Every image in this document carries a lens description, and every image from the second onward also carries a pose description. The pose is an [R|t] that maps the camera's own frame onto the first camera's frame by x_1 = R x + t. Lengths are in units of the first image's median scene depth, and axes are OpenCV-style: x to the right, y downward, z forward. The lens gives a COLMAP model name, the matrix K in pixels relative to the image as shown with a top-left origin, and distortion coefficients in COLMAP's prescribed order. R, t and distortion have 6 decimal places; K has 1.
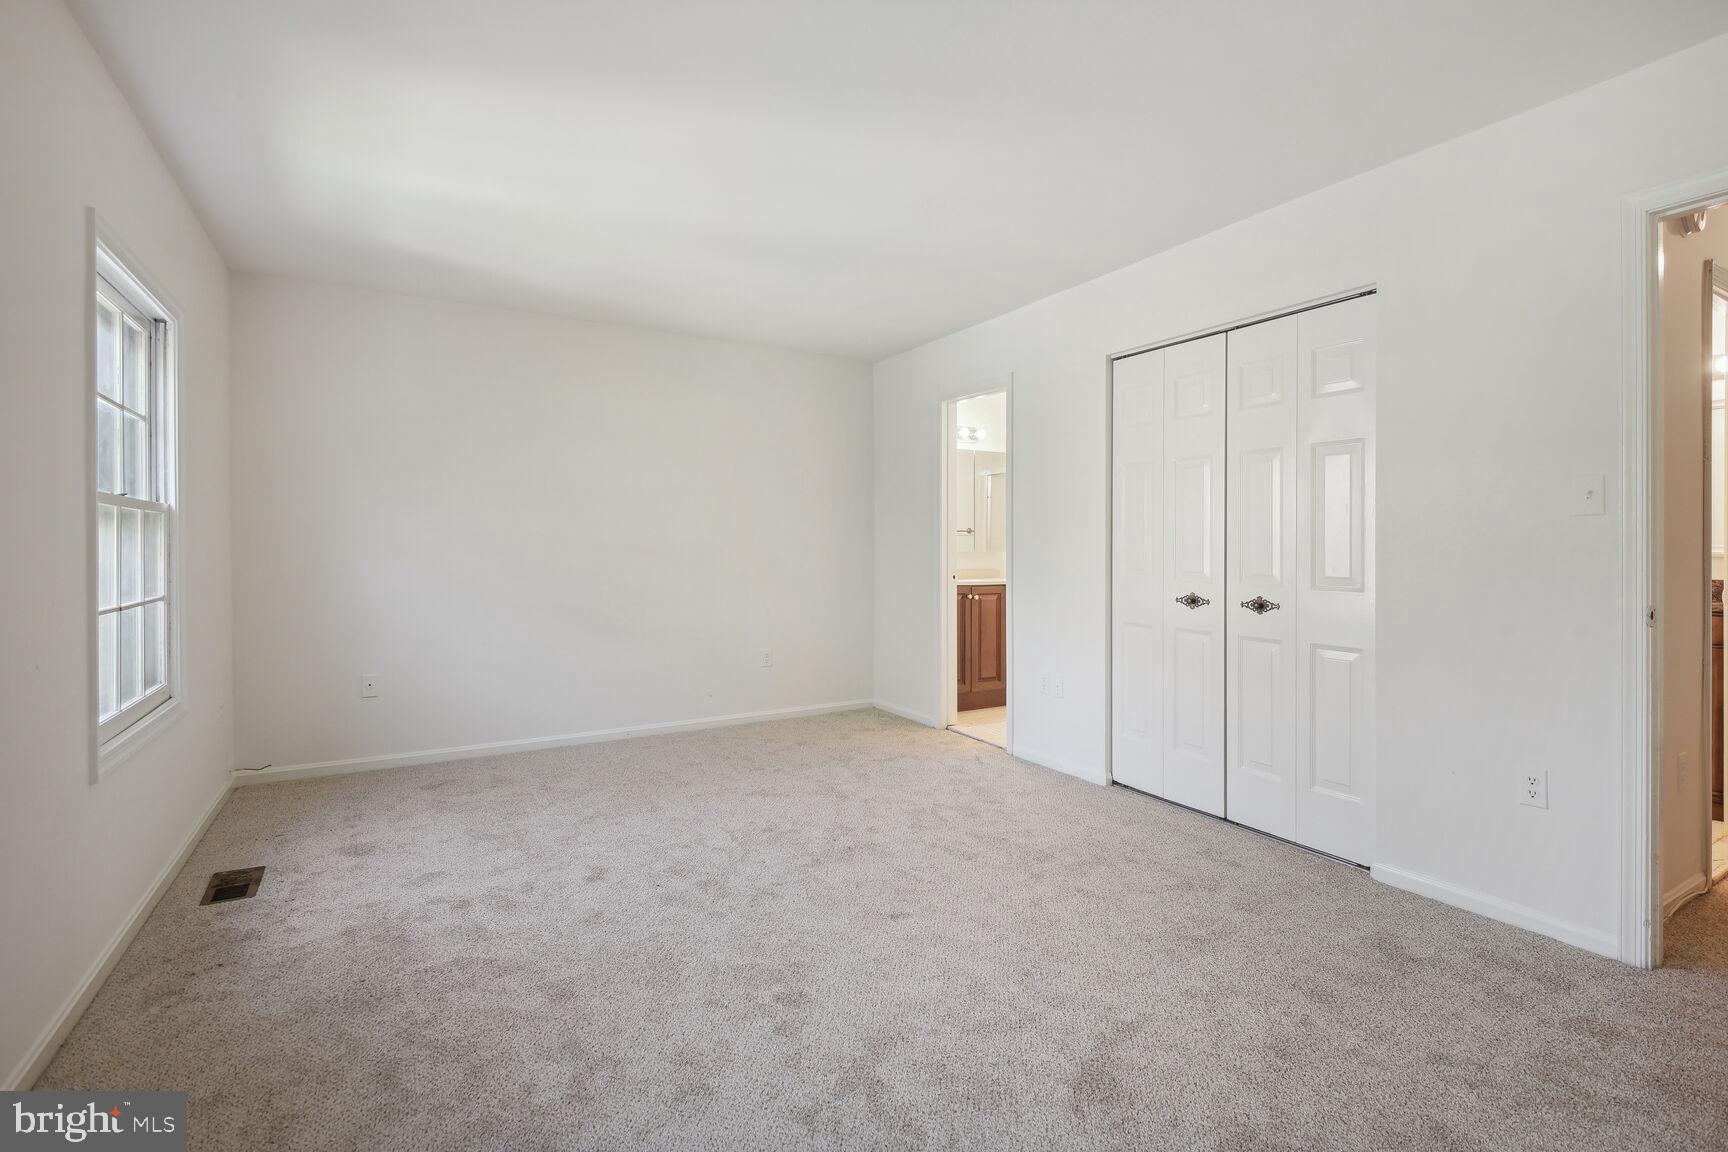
lens RADIAL K [[793.9, 0, 860.8], [0, 793.9, 555.4], [0, 0, 1]] dist [-0.001863, -0.001376]
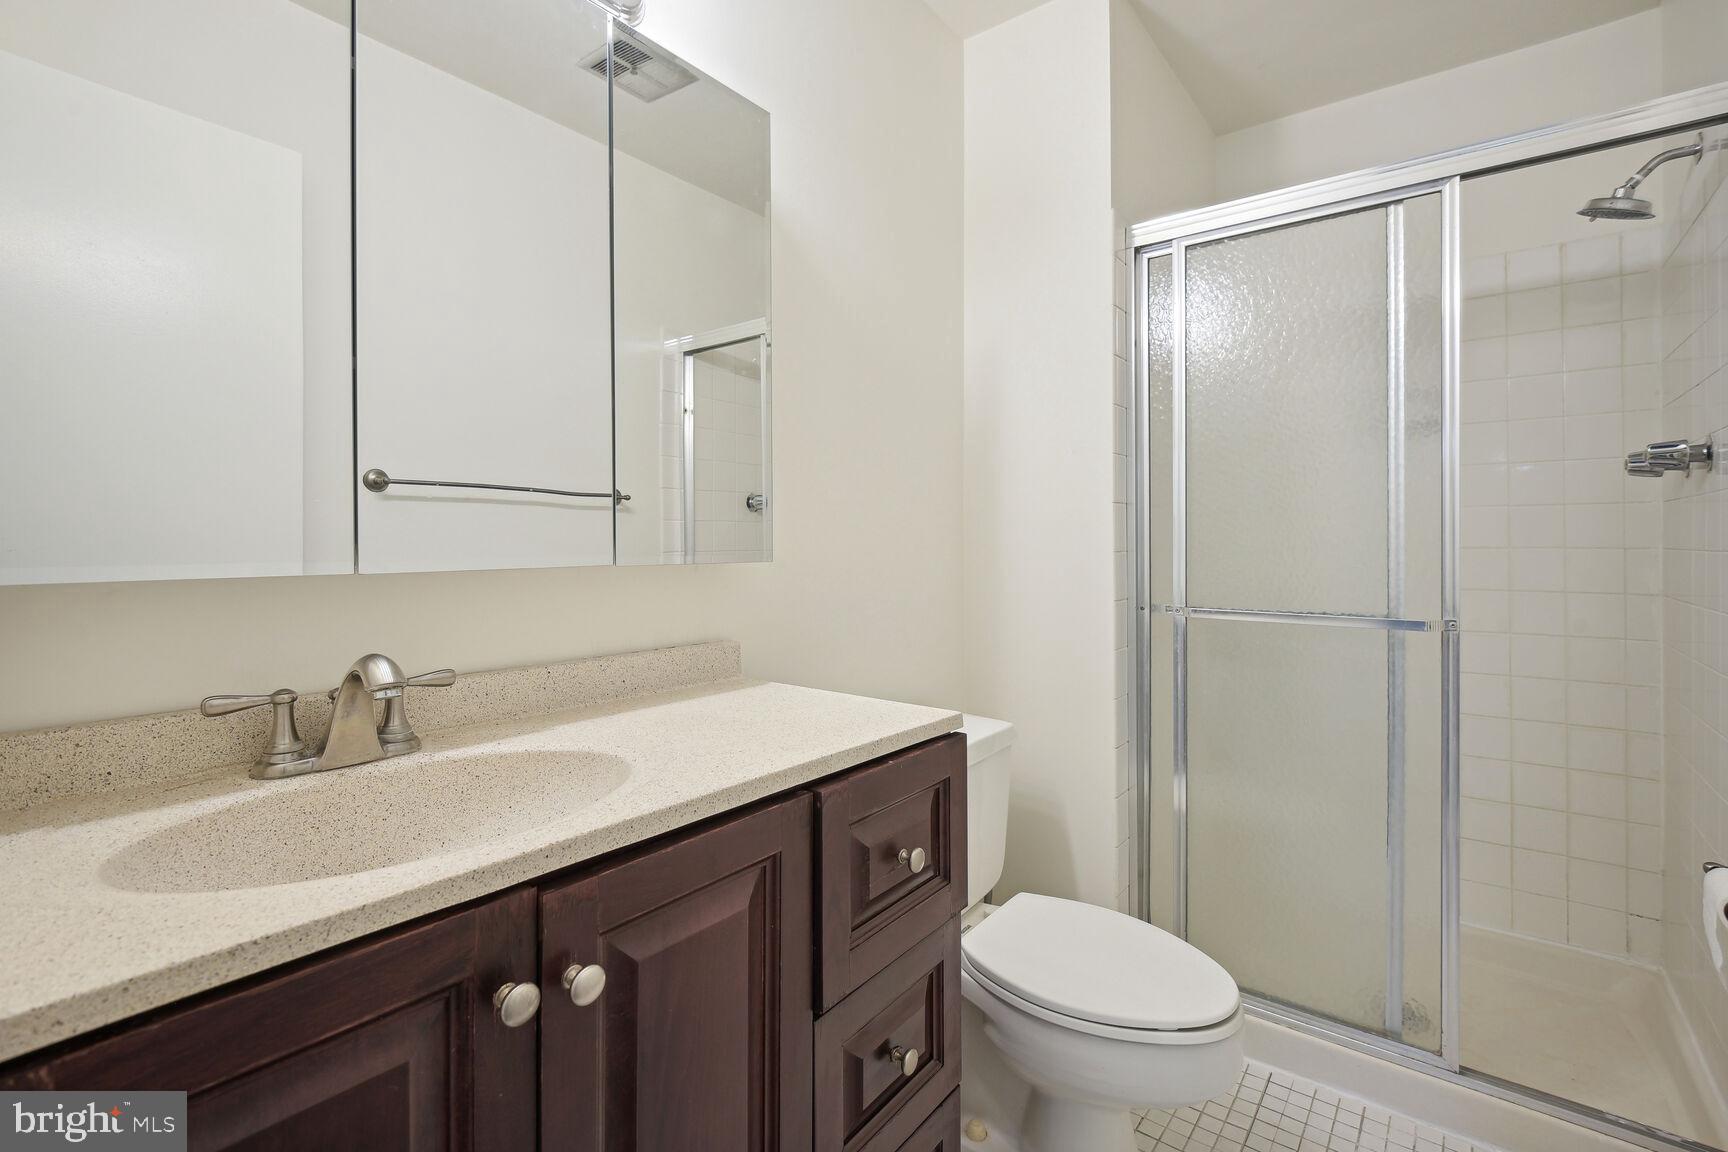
lens RADIAL K [[793.9, 0, 860.8], [0, 793.9, 555.4], [0, 0, 1]] dist [-0.001863, -0.001376]
pose [[0.928078, -0.004683, 0.372357, 0.139790], [0.003925, 0.999988, 0.002794, -0.007251], [-0.372366, -0.001132, 0.928085, 0.878594]]
